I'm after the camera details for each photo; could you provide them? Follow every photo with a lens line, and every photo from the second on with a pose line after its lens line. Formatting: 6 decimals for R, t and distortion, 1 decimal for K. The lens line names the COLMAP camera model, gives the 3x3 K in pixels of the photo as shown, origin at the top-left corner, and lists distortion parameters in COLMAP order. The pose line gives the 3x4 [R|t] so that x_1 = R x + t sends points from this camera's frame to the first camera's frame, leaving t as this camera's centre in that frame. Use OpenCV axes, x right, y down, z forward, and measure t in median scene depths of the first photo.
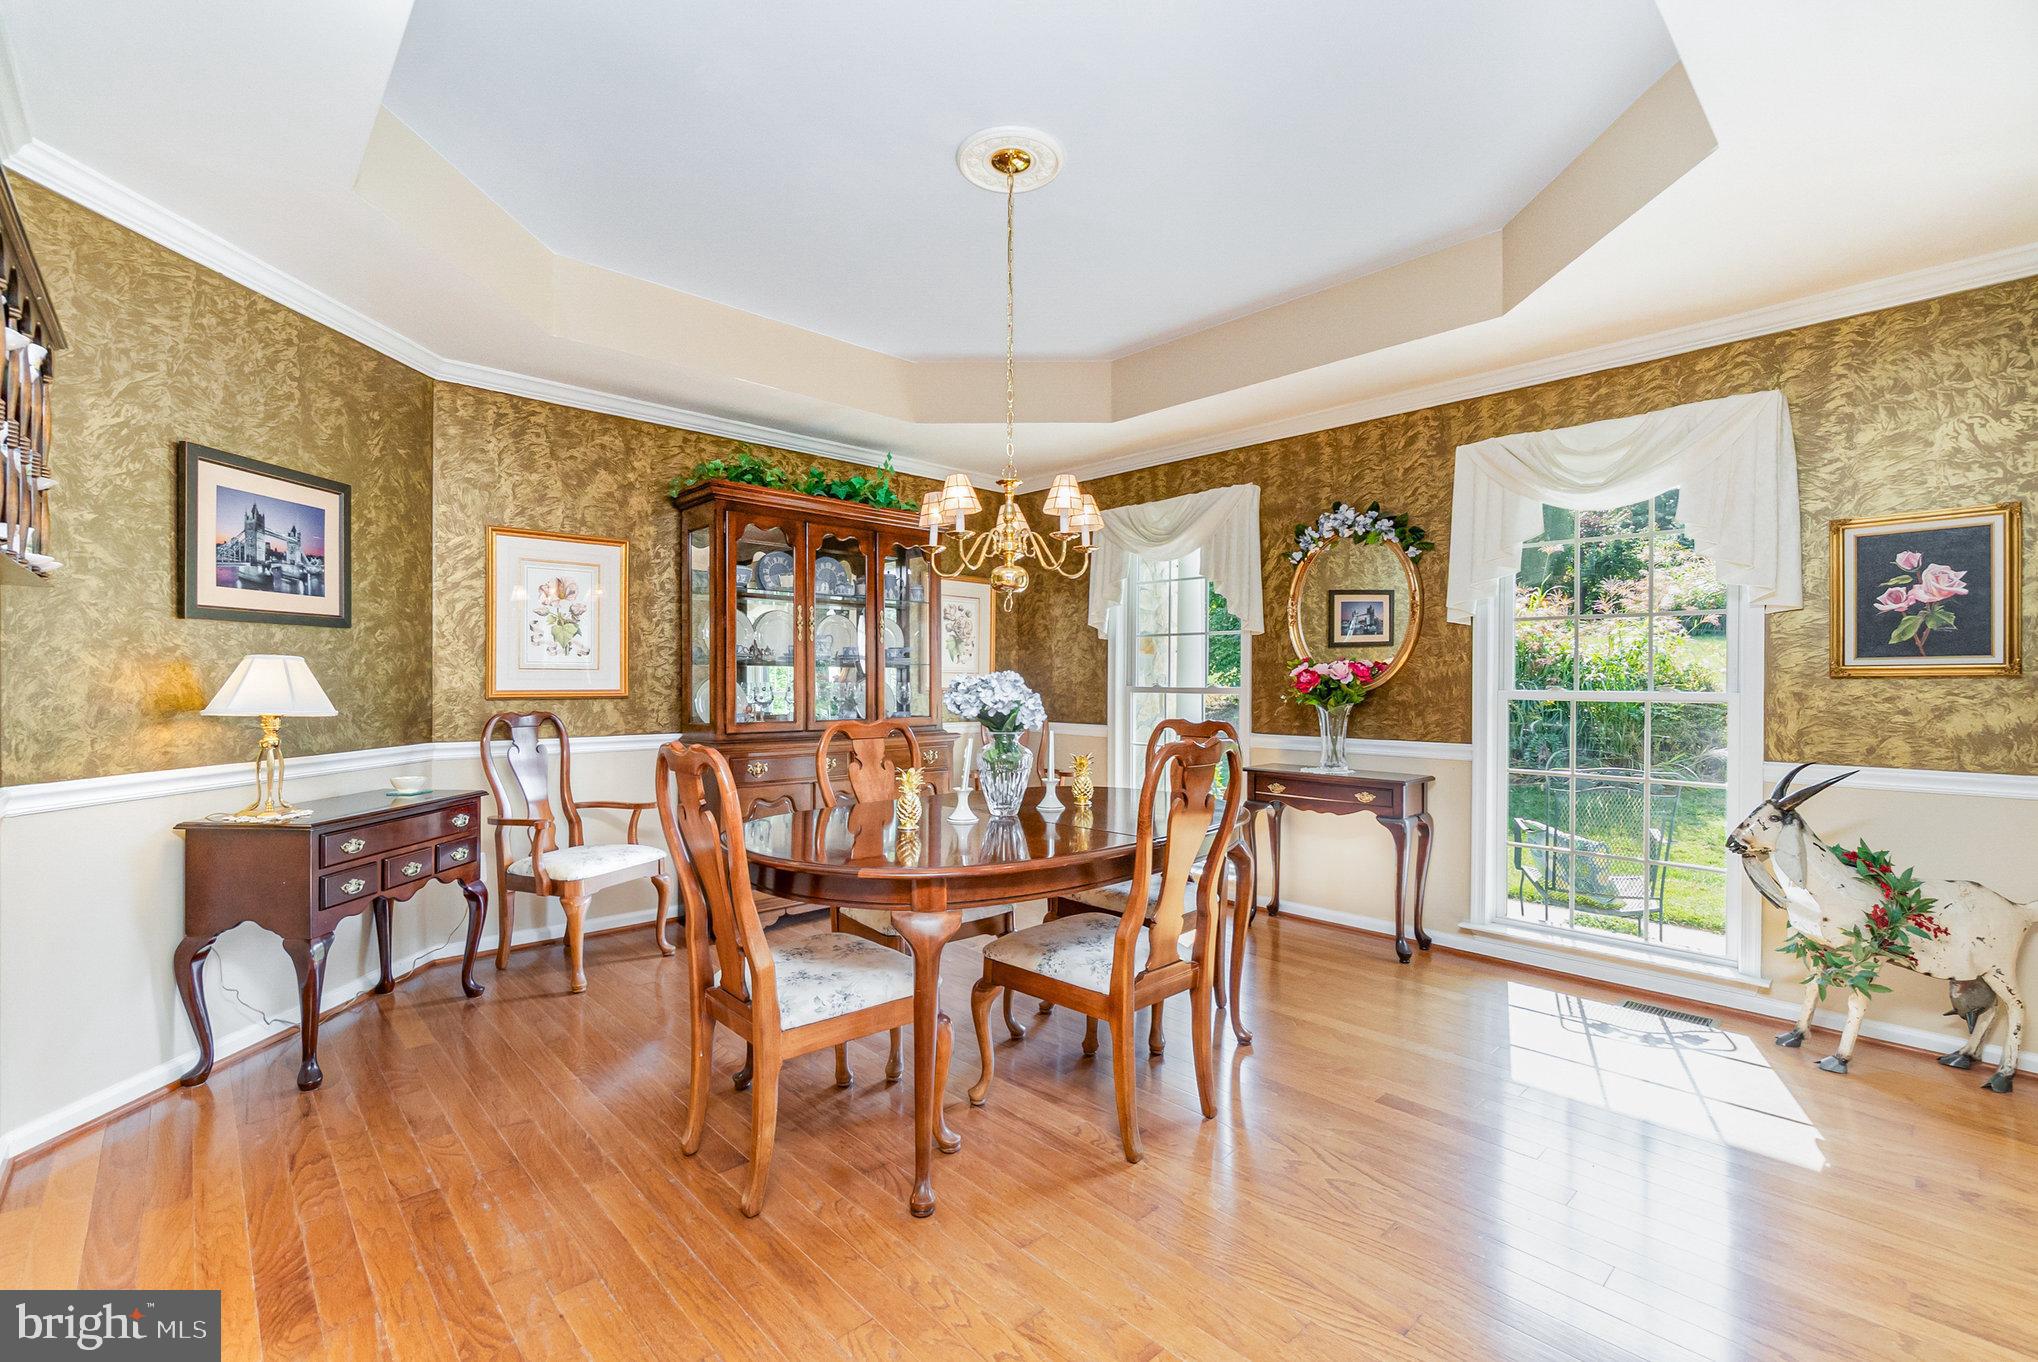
lens RADIAL K [[898.0, 0, 1016.7], [0, 898.0, 683.3], [0, 0, 1]] dist [0.003041, 0.000388]
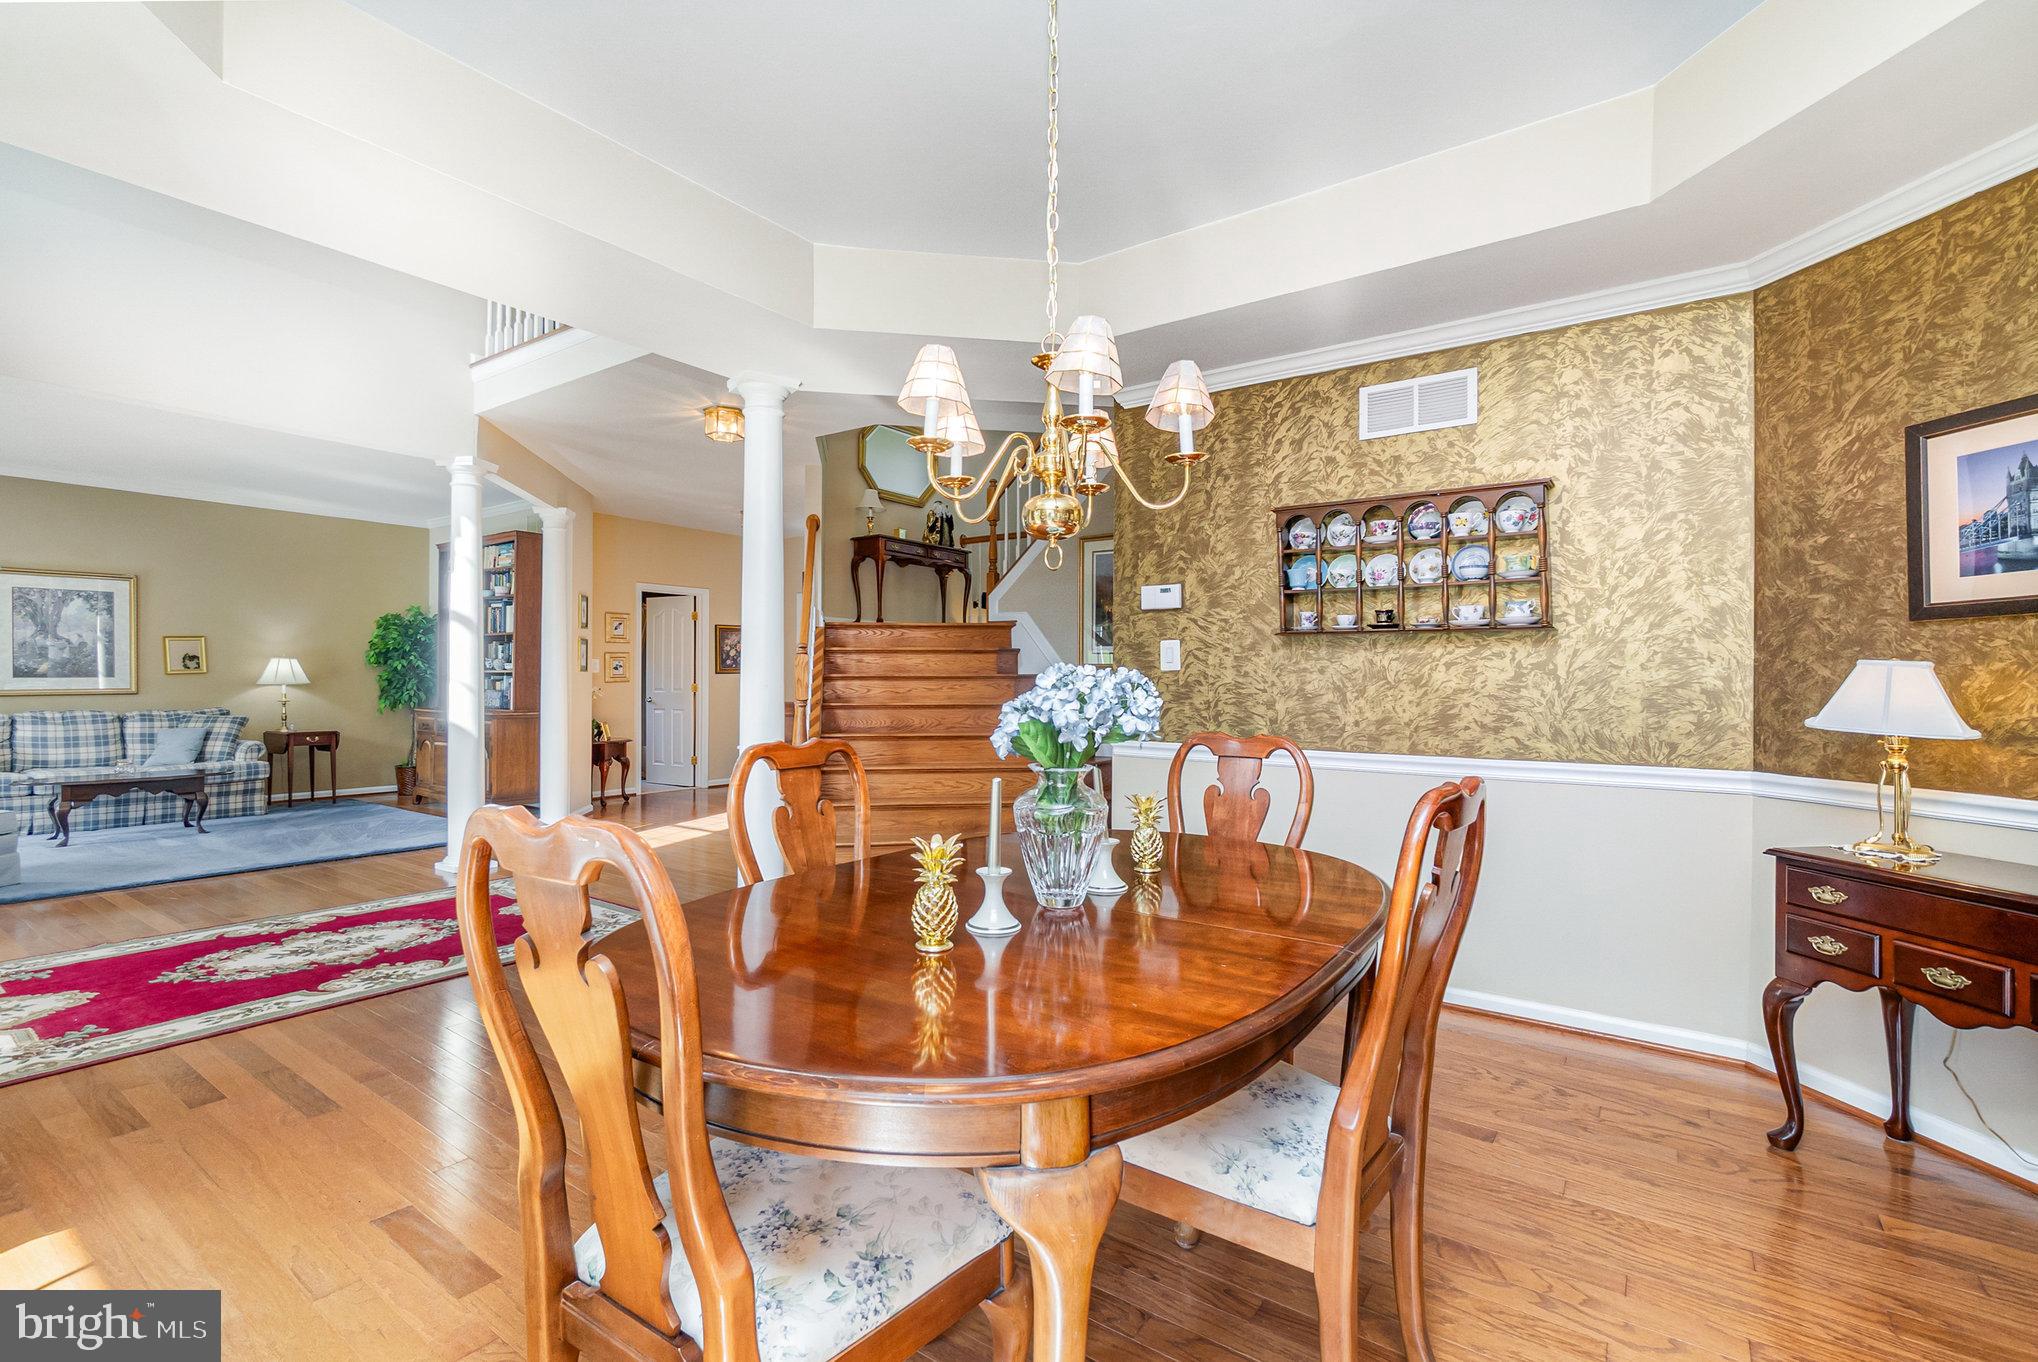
lens RADIAL K [[898.0, 0, 1022.7], [0, 898.0, 678.6], [0, 0, 1]] dist [0.003041, 0.000388]
pose [[-0.986836, -0.026270, -0.159573, 0.097506], [-0.027047, 0.999631, 0.002694, 0.006860], [0.159444, 0.006975, -0.987182, 1.820285]]
